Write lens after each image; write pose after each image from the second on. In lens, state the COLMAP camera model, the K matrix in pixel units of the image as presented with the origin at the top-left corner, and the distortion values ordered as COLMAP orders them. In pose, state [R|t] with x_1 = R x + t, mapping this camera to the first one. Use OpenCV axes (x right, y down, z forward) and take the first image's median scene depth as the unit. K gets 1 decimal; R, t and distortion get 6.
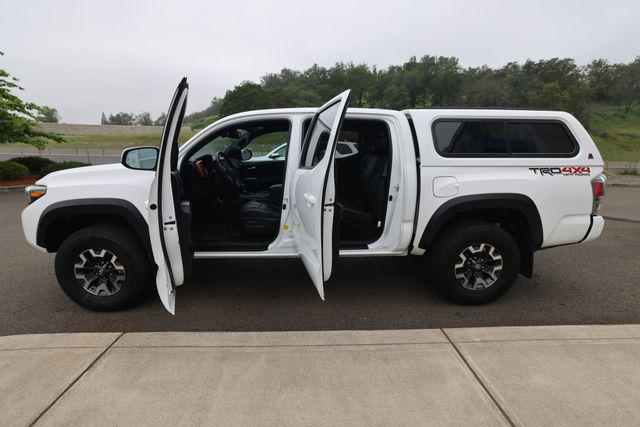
lens RADIAL K [[283.6, 0, 319.8], [0, 283.6, 208.9], [0, 0, 1]] dist [-0.037520, 0.014638]
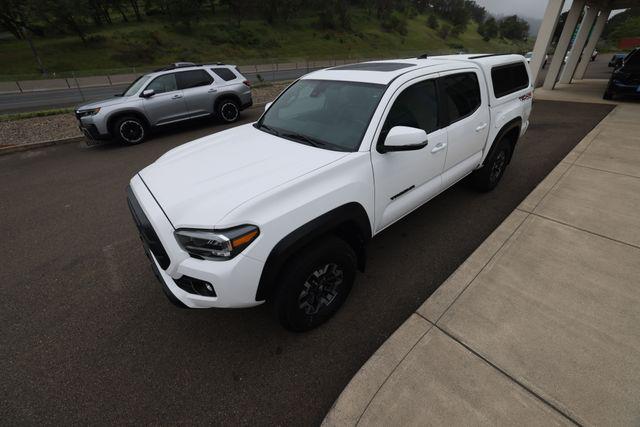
lens RADIAL K [[271.3, 0, 320.2], [0, 271.3, 208.9], [0, 0, 1]] dist [-0.039715, 0.012658]
pose [[0.781504, -0.352046, 0.515088, -1.124078], [0.177506, 0.916936, 0.357380, -0.304846], [-0.598117, -0.187863, 0.779079, 0.377491]]
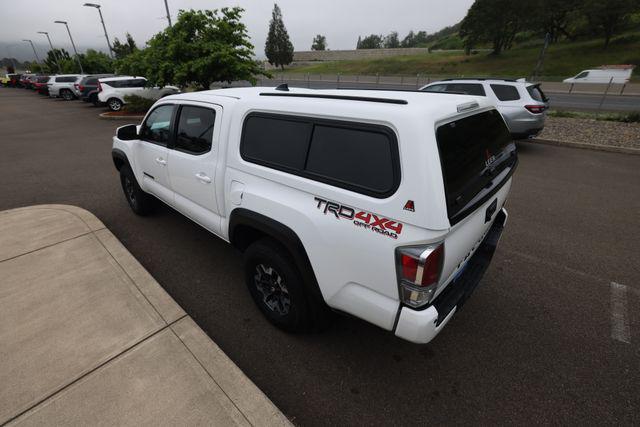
lens RADIAL K [[292.4, 0, 320.8], [0, 292.4, 210.2], [0, 0, 1]] dist [-0.036653, 0.016637]
pose [[0.719621, 0.286828, -0.632357, 1.213656], [-0.128671, 0.950007, 0.284482, -0.319677], [0.682341, -0.123354, 0.720552, 0.482599]]
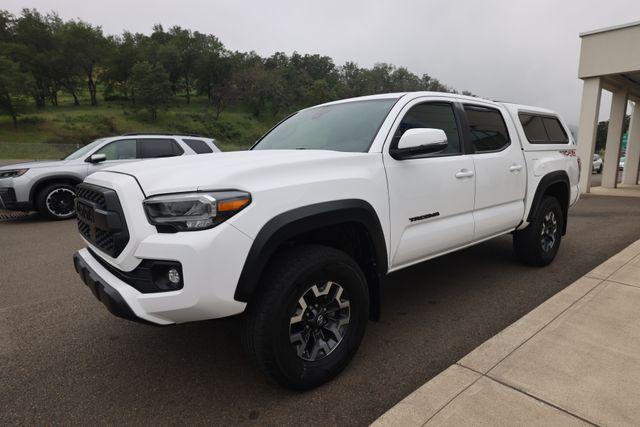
lens RADIAL K [[388.8, 0, 320.9], [0, 388.8, 209.0], [0, 0, 1]] dist [-0.016202, 0.032769]
pose [[0.774096, -0.102089, 0.624782, -1.291258], [0.141251, 0.989885, -0.013261, -0.010883], [-0.617109, 0.098516, 0.780686, 0.282492]]
